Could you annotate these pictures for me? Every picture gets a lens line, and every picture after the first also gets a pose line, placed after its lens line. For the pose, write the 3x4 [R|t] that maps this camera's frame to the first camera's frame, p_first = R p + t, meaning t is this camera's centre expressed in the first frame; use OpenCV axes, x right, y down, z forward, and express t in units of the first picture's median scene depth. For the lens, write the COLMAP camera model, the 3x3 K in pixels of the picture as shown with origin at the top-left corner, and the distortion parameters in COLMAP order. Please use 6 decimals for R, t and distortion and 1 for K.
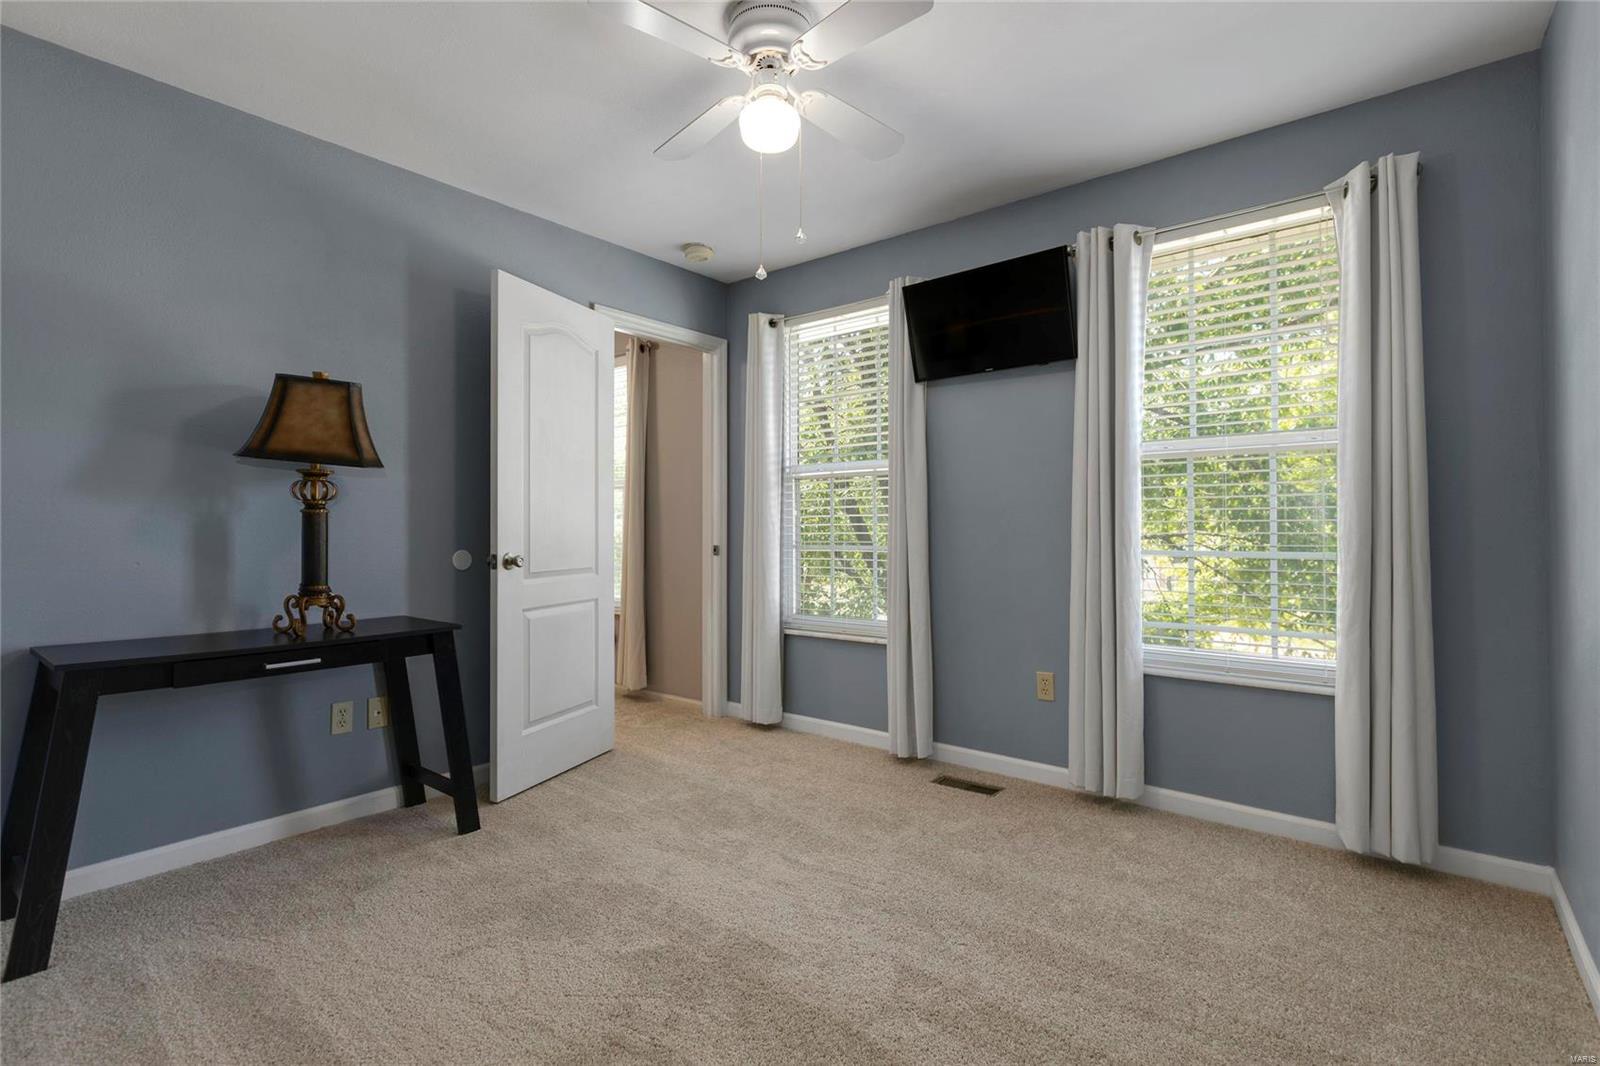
lens RADIAL K [[731.1, 0, 798.2], [0, 731.1, 524.4], [0, 0, 1]] dist [-0.000647, -0.000086]
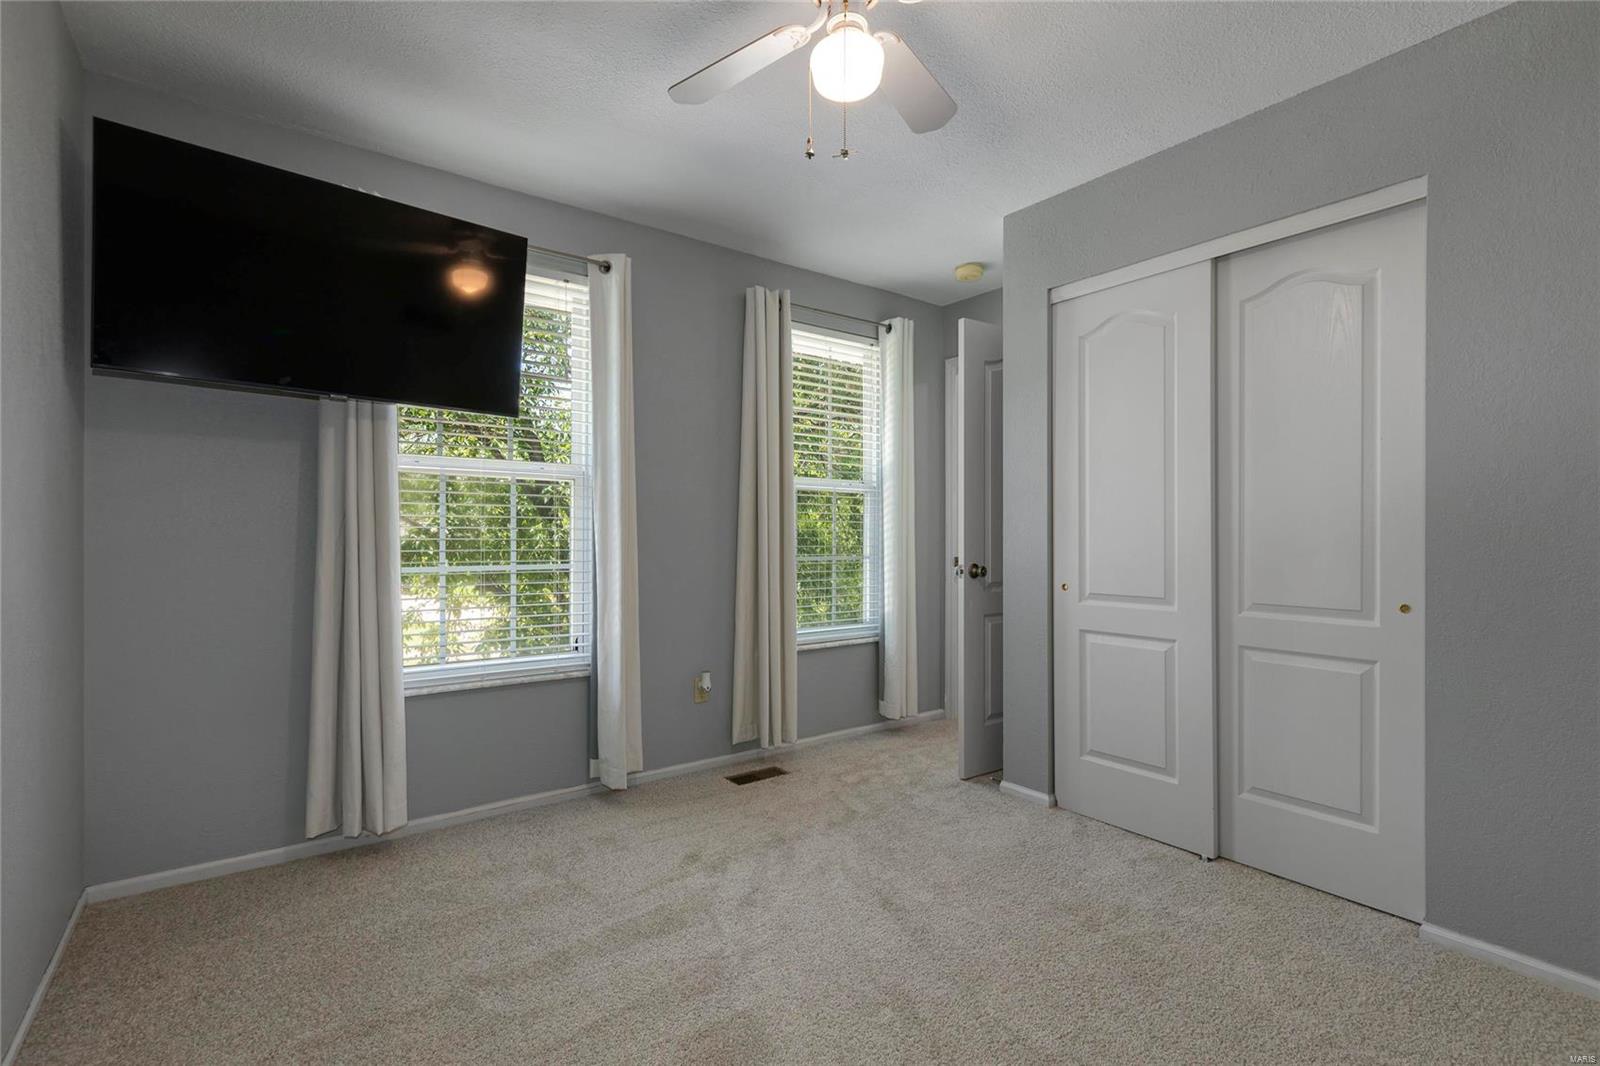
lens RADIAL K [[730.4, 0, 802.4], [0, 730.4, 556.4], [0, 0, 1]] dist [0.001410, 0.000108]
pose [[0.219979, -0.013388, 0.975413, -0.720251], [-0.003632, 0.999888, 0.014543, 0.008135], [-0.975498, -0.006742, 0.219906, 0.605915]]
